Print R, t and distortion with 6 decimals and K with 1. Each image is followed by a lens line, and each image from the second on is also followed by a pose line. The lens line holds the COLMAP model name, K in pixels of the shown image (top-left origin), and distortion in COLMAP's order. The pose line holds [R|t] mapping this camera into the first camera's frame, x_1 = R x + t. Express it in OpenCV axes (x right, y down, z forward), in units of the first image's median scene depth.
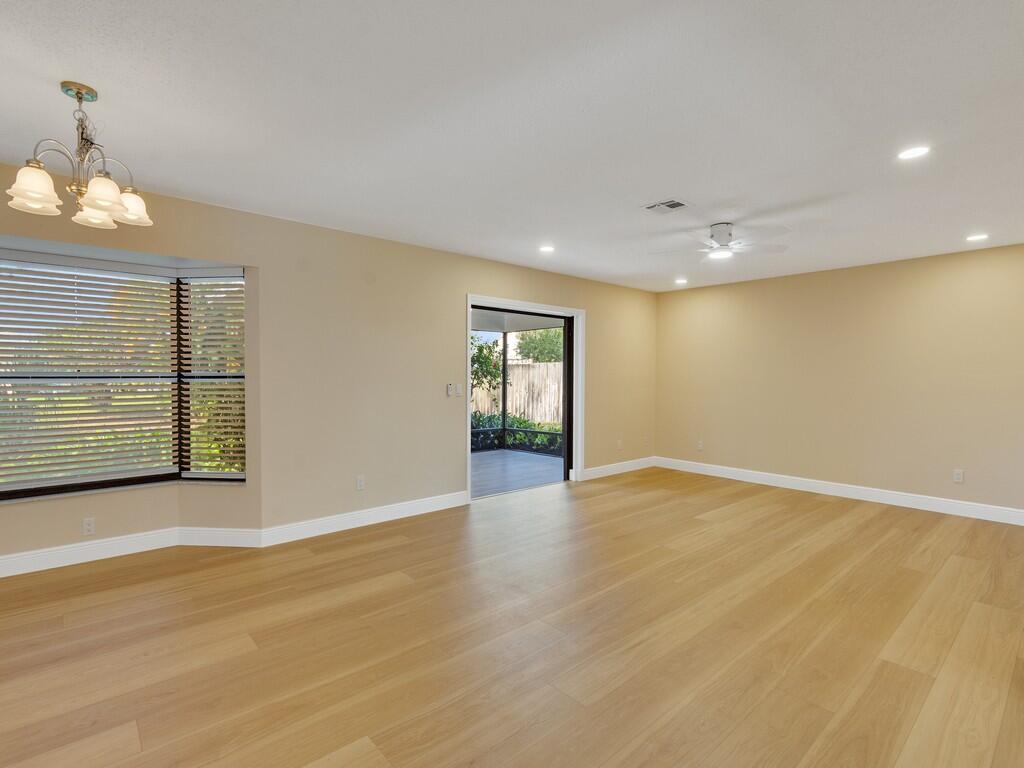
lens RADIAL K [[498.9, 0, 512.0], [0, 498.9, 384.0], [0, 0, 1]] dist [-0.009513, 0.000843]
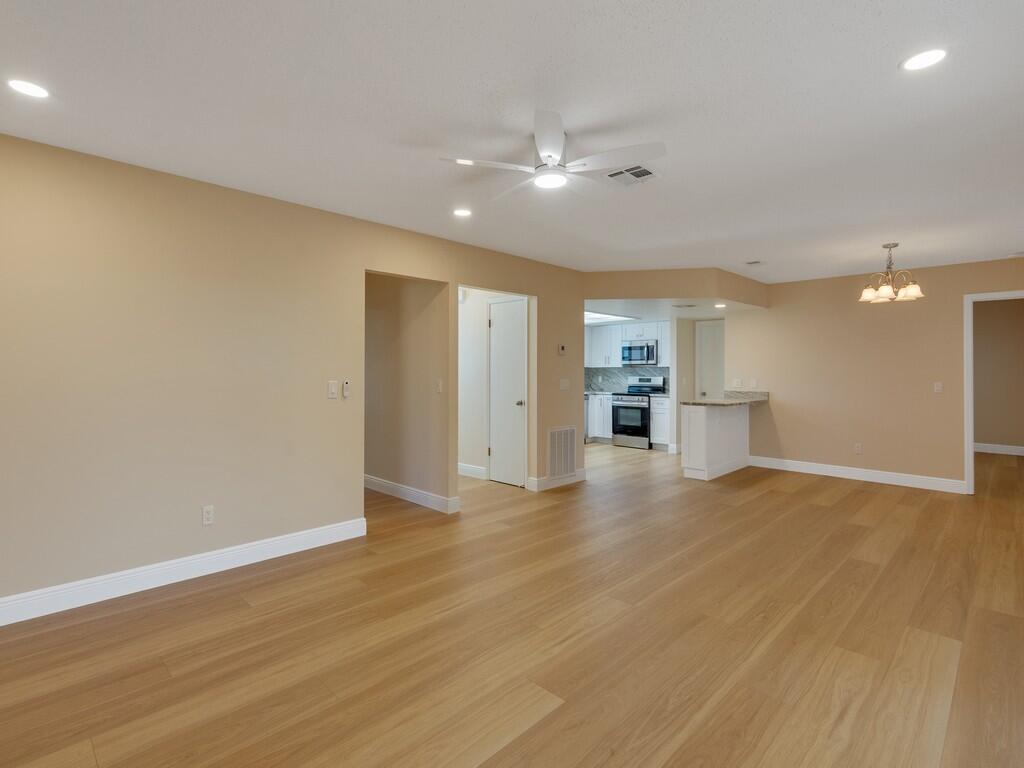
lens RADIAL K [[499.5, 0, 504.0], [0, 499.5, 382.9], [0, 0, 1]] dist [-0.016138, -0.000519]
pose [[-0.998607, -0.010038, -0.051801, 0.627447], [-0.012266, 0.999005, 0.042888, -0.033306], [0.051319, 0.043463, -0.997736, 2.010191]]
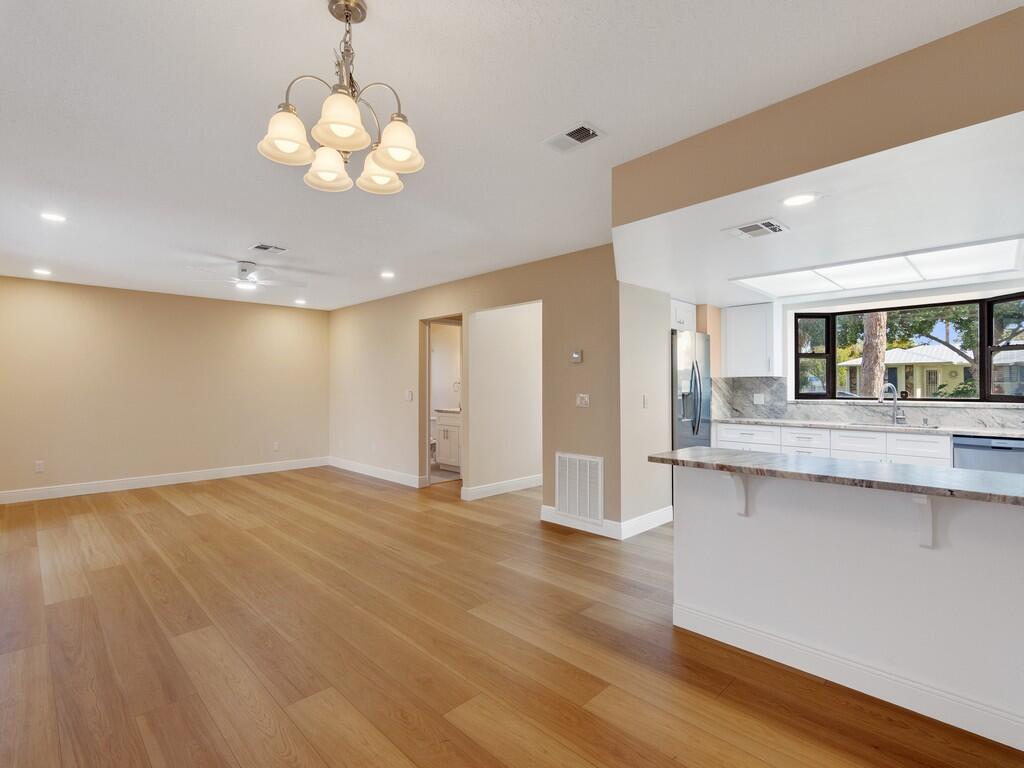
lens RADIAL K [[500.2, 0, 503.2], [0, 500.2, 370.0], [0, 0, 1]] dist [0.000385, -0.001478]
pose [[-0.049255, 0.019850, 0.998589, -1.063329], [0.020186, 0.999618, -0.018875, -0.015166], [-0.998582, 0.019228, -0.049637, 0.528713]]
